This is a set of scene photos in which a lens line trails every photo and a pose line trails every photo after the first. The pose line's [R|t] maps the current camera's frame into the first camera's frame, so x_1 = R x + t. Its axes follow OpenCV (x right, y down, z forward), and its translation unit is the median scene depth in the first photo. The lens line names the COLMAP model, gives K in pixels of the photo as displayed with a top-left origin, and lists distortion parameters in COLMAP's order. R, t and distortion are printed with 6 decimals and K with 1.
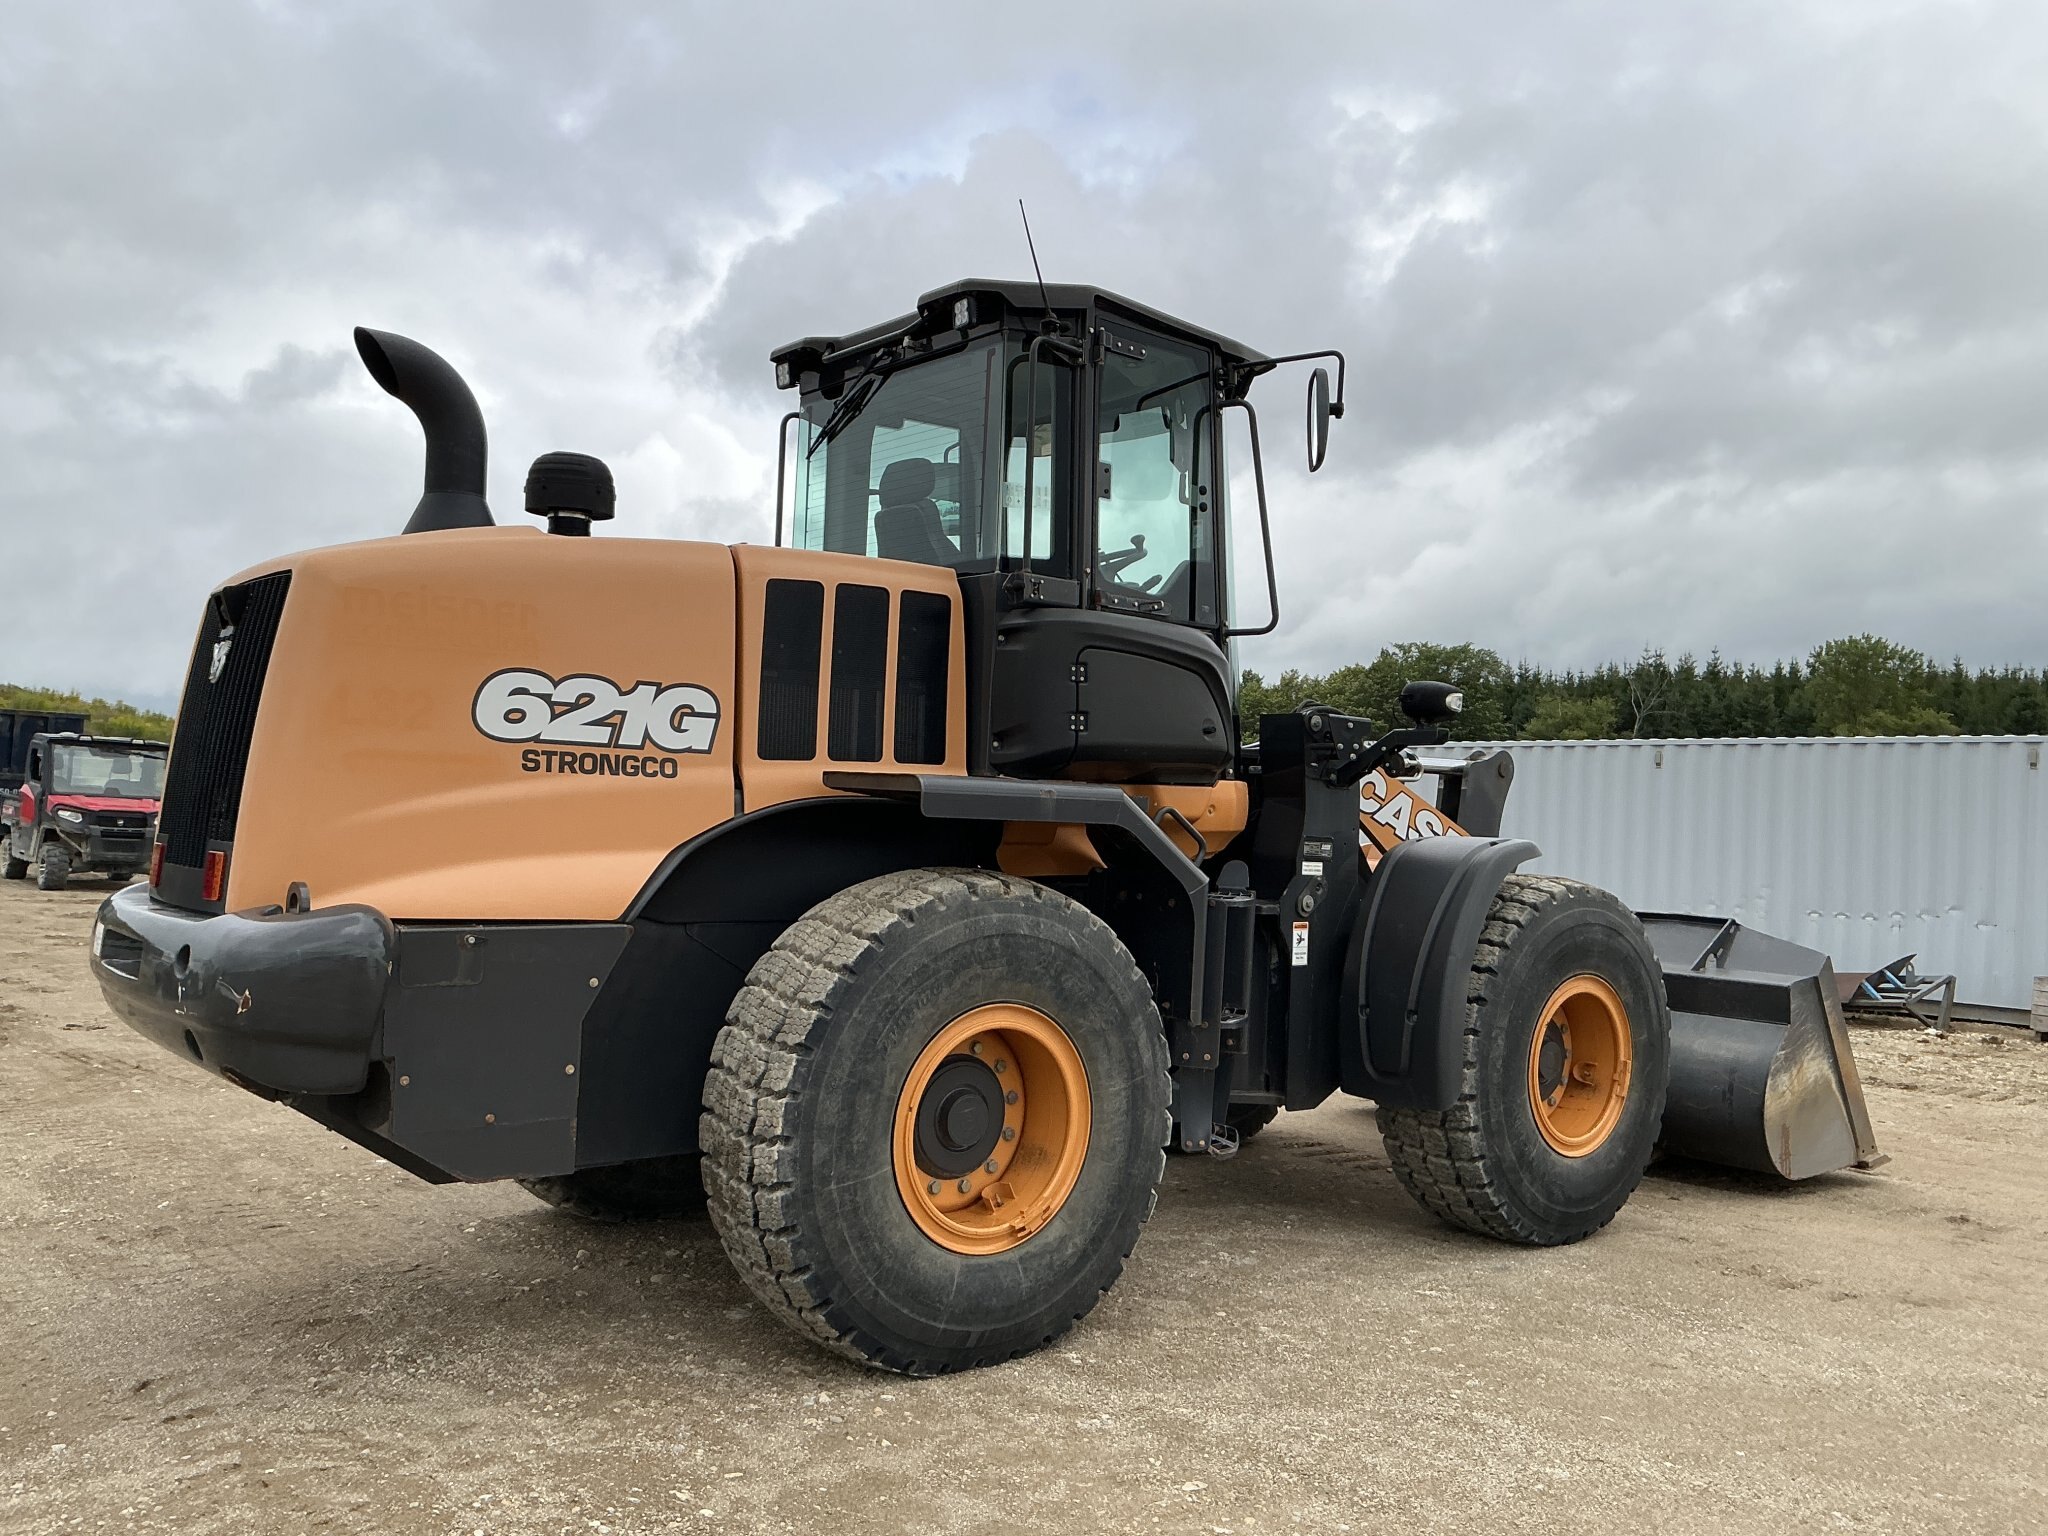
lens RADIAL K [[1670.3, 0, 1023.0], [0, 1670.3, 781.6], [0, 0, 1]] dist [0.124789, -0.261155]
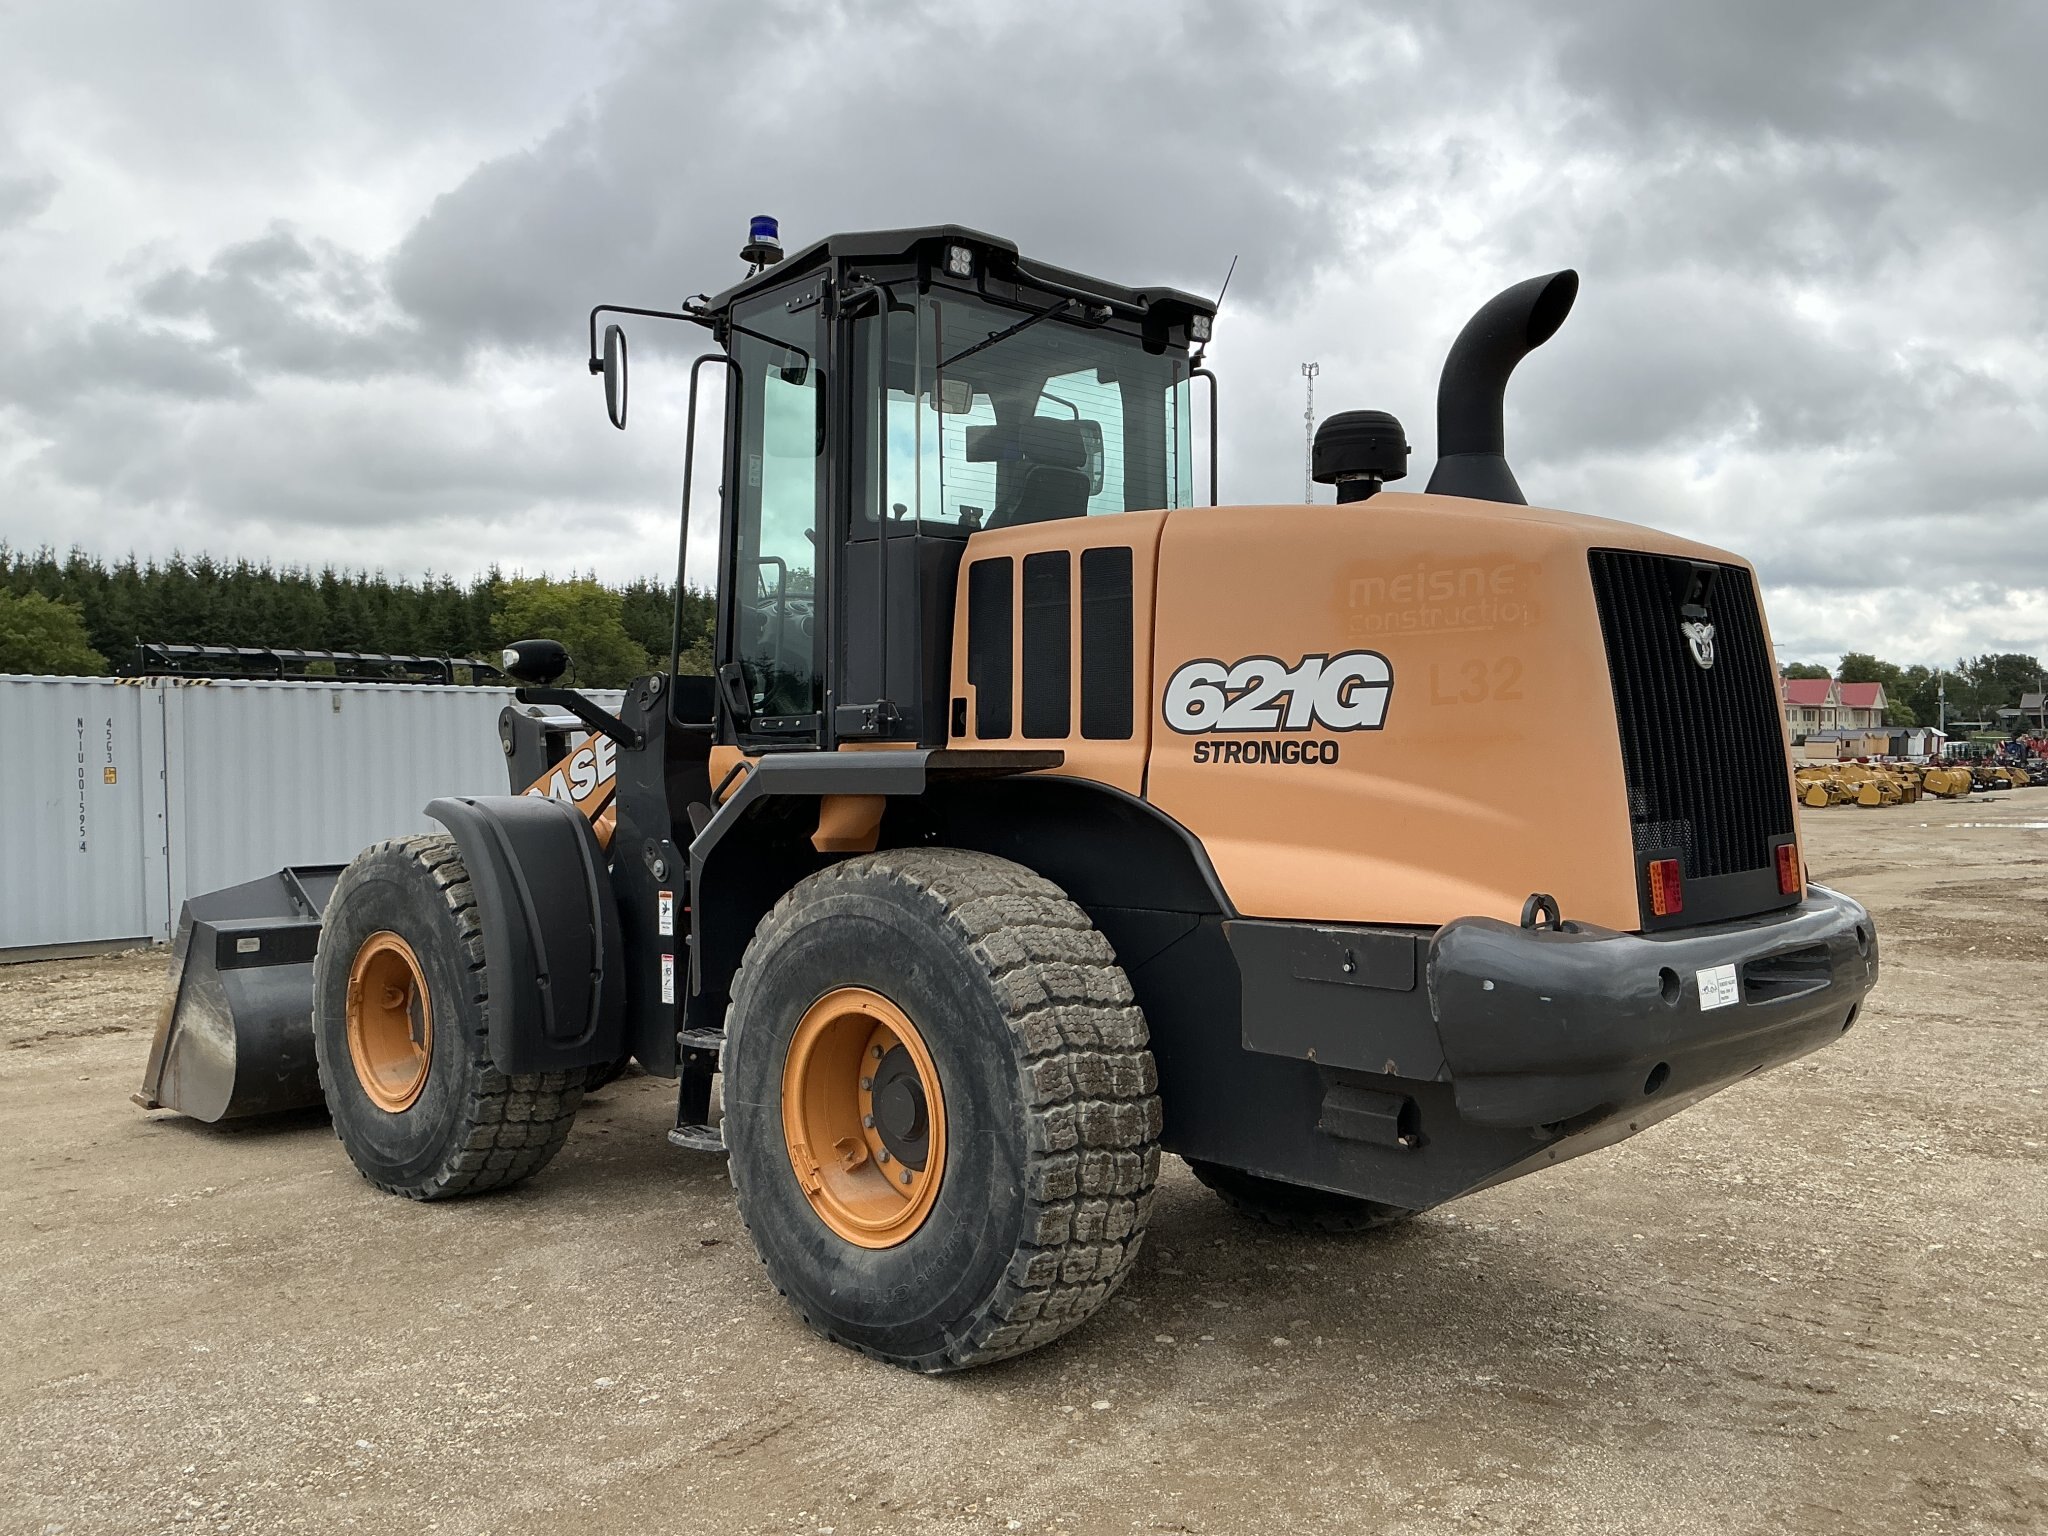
lens RADIAL K [[1670.3, 0, 1023.0], [0, 1670.3, 781.6], [0, 0, 1]] dist [0.124789, -0.261155]
pose [[0.143890, -0.030591, -0.989121, 0.609546], [0.026779, 0.999276, -0.027009, 0.025982], [0.989231, -0.022601, 0.144605, 0.722393]]
